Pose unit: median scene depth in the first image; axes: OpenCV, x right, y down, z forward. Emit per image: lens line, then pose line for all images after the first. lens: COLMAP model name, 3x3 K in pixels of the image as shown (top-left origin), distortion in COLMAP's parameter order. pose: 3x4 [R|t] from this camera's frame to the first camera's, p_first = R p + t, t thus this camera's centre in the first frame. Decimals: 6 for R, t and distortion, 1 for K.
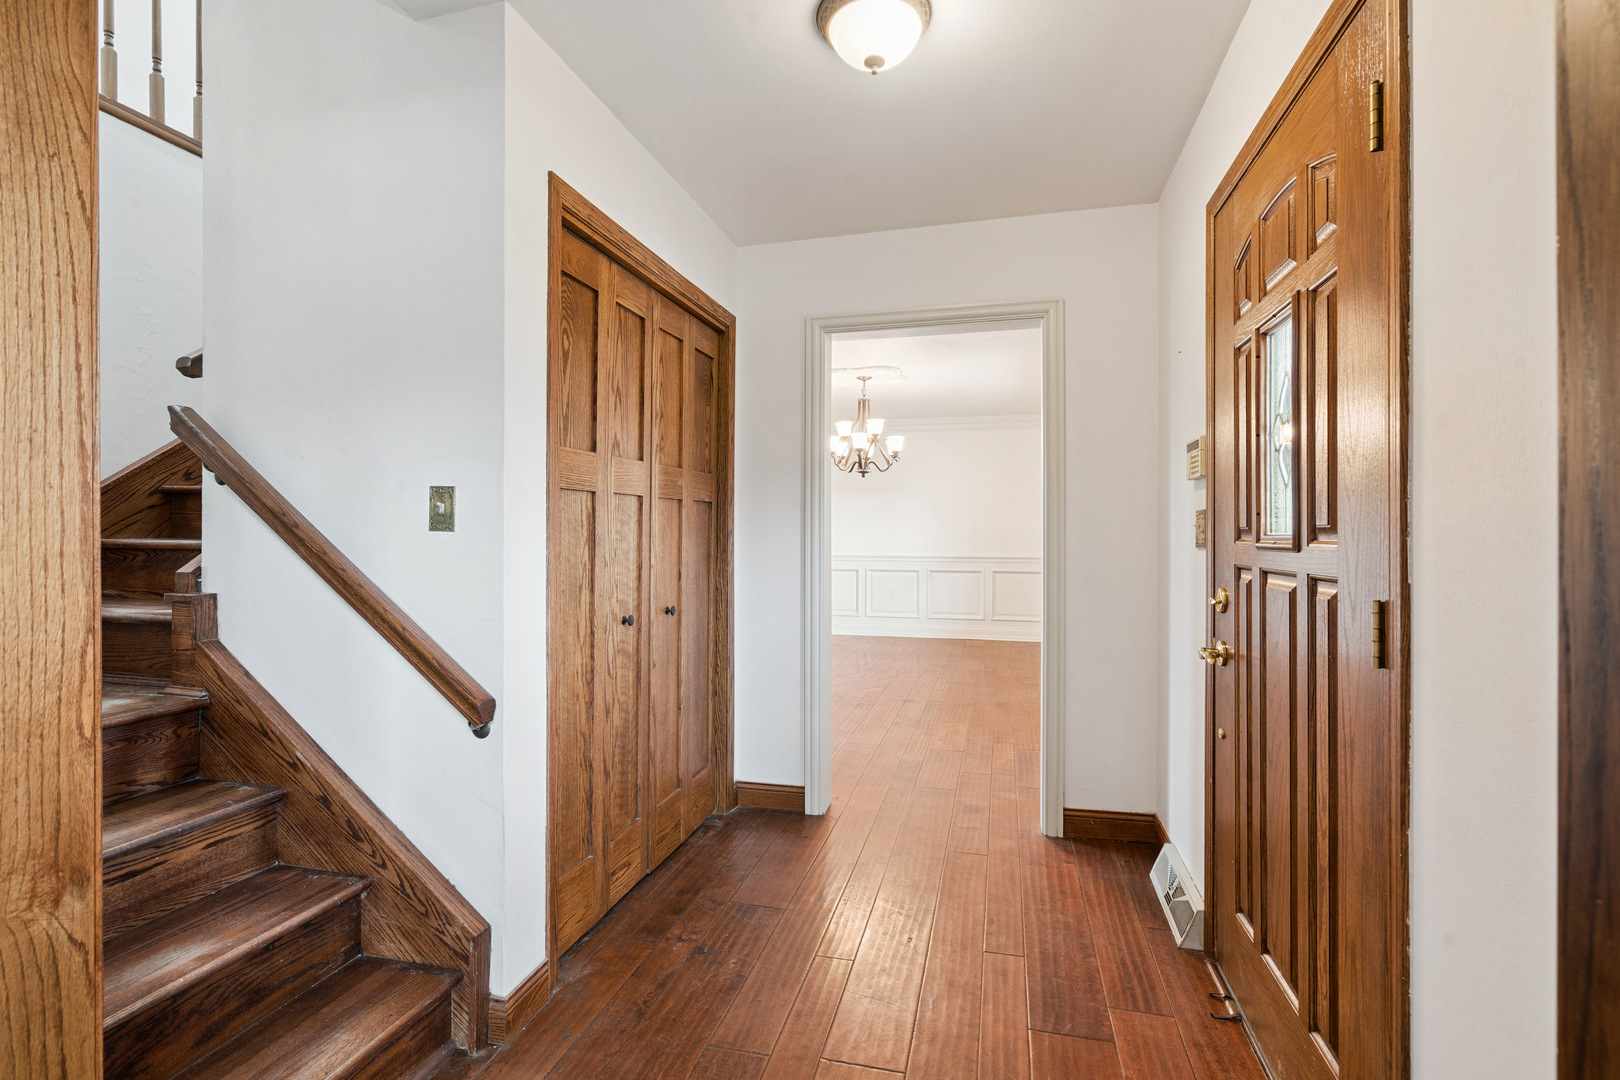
lens RADIAL K [[734.4, 0, 814.4], [0, 734.4, 536.5], [0, 0, 1]] dist [0.002189, 0.000742]
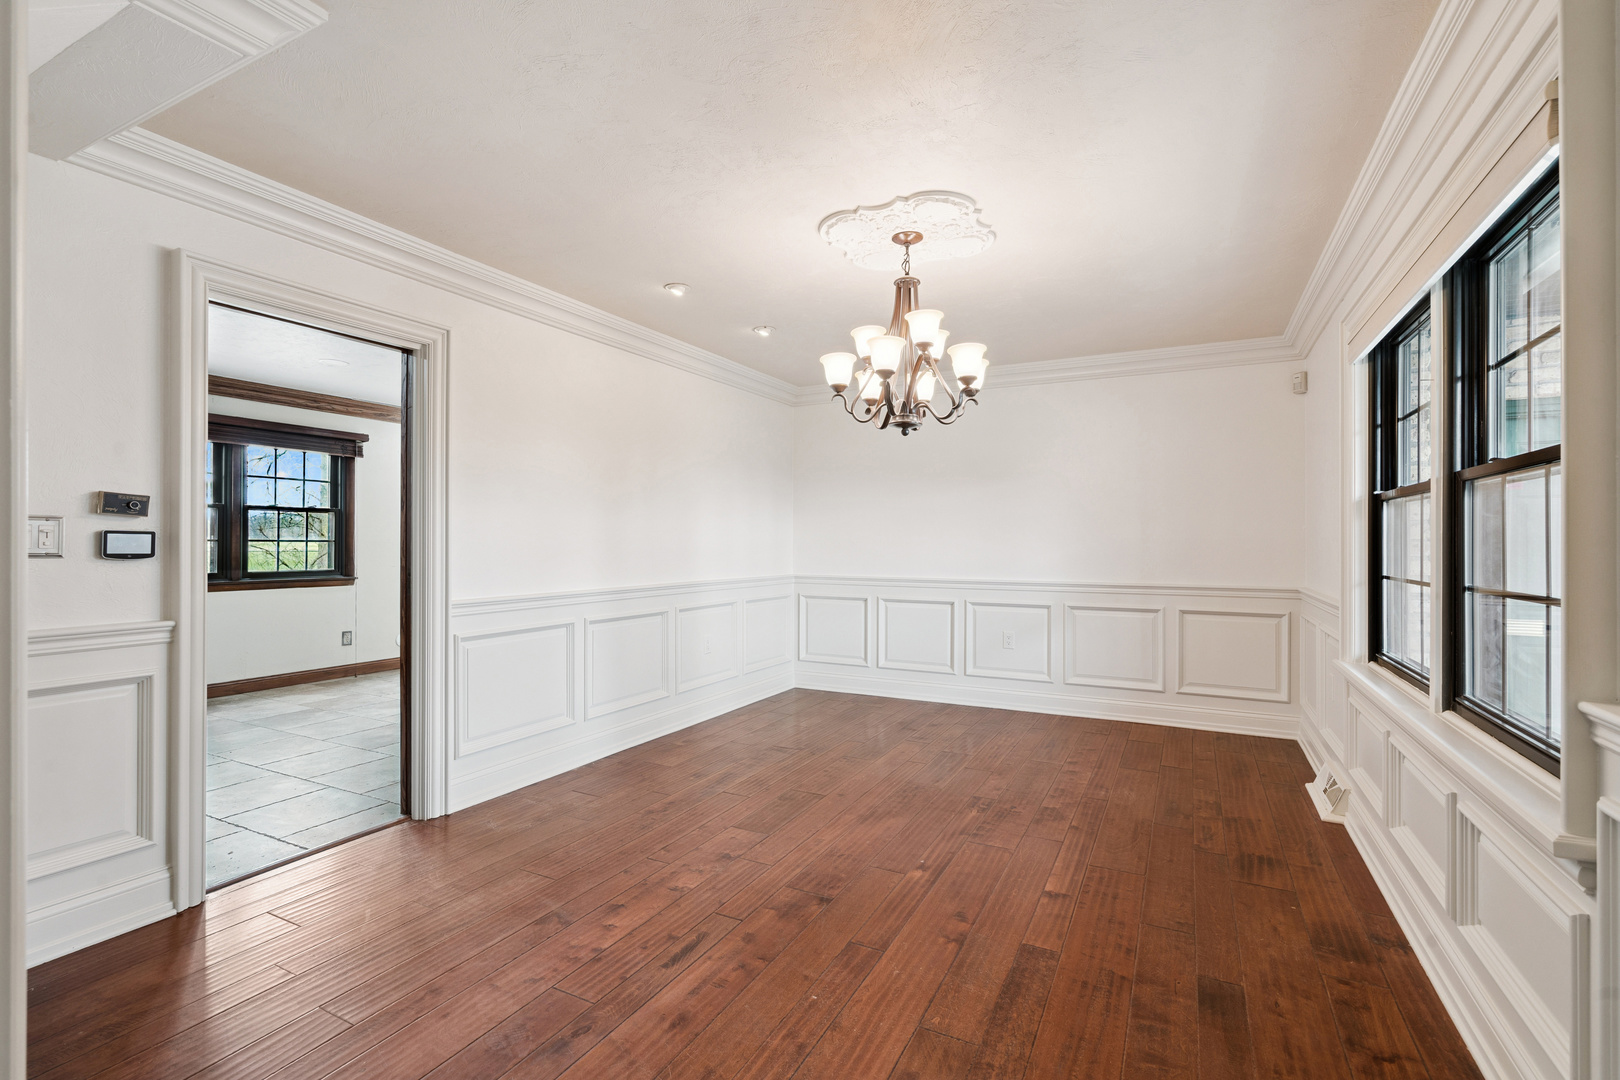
lens RADIAL K [[734.4, 0, 815.2], [0, 734.4, 542.9], [0, 0, 1]] dist [0.002189, 0.000742]
pose [[0.976785, 0.002461, -0.214210, 0.118152], [-0.003901, 0.999973, -0.006304, -0.003883], [0.214188, 0.006993, 0.976767, 0.511748]]
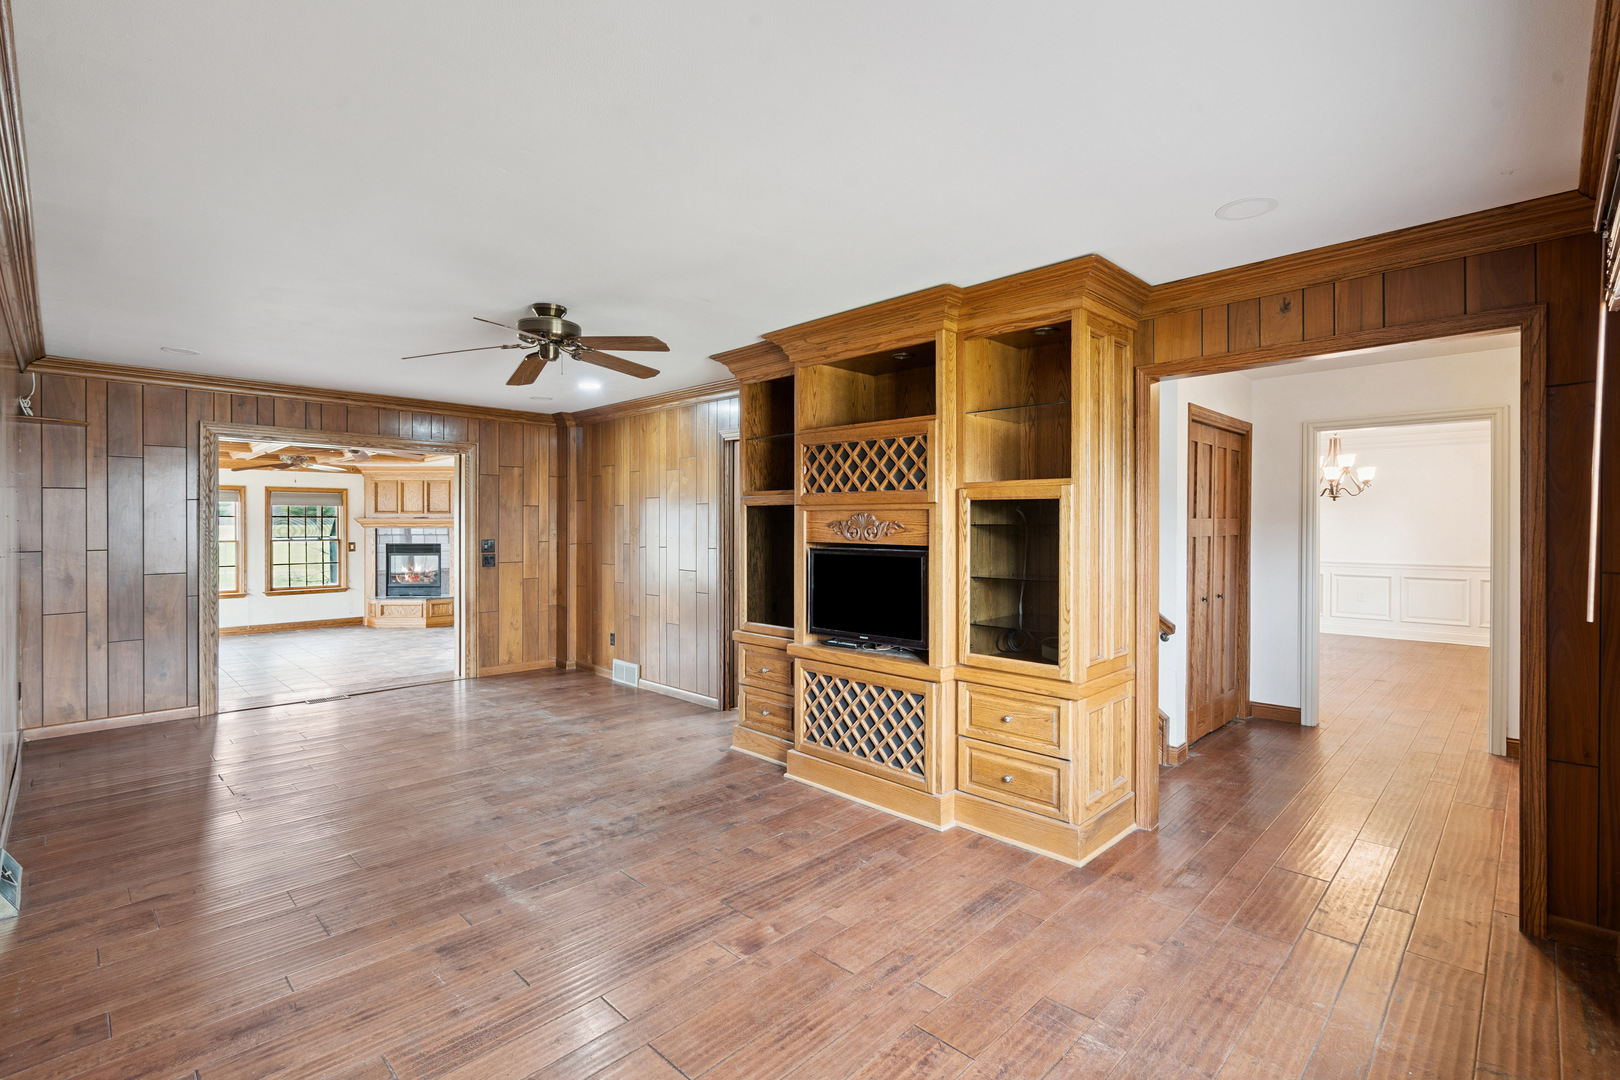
lens RADIAL K [[734.4, 0, 819.5], [0, 734.4, 531.1], [0, 0, 1]] dist [0.002189, 0.000742]
pose [[0.866867, 0.004023, -0.498522, -0.069992], [-0.003186, 0.999992, 0.002530, -0.030488], [0.498529, -0.000605, 0.866873, -0.524070]]
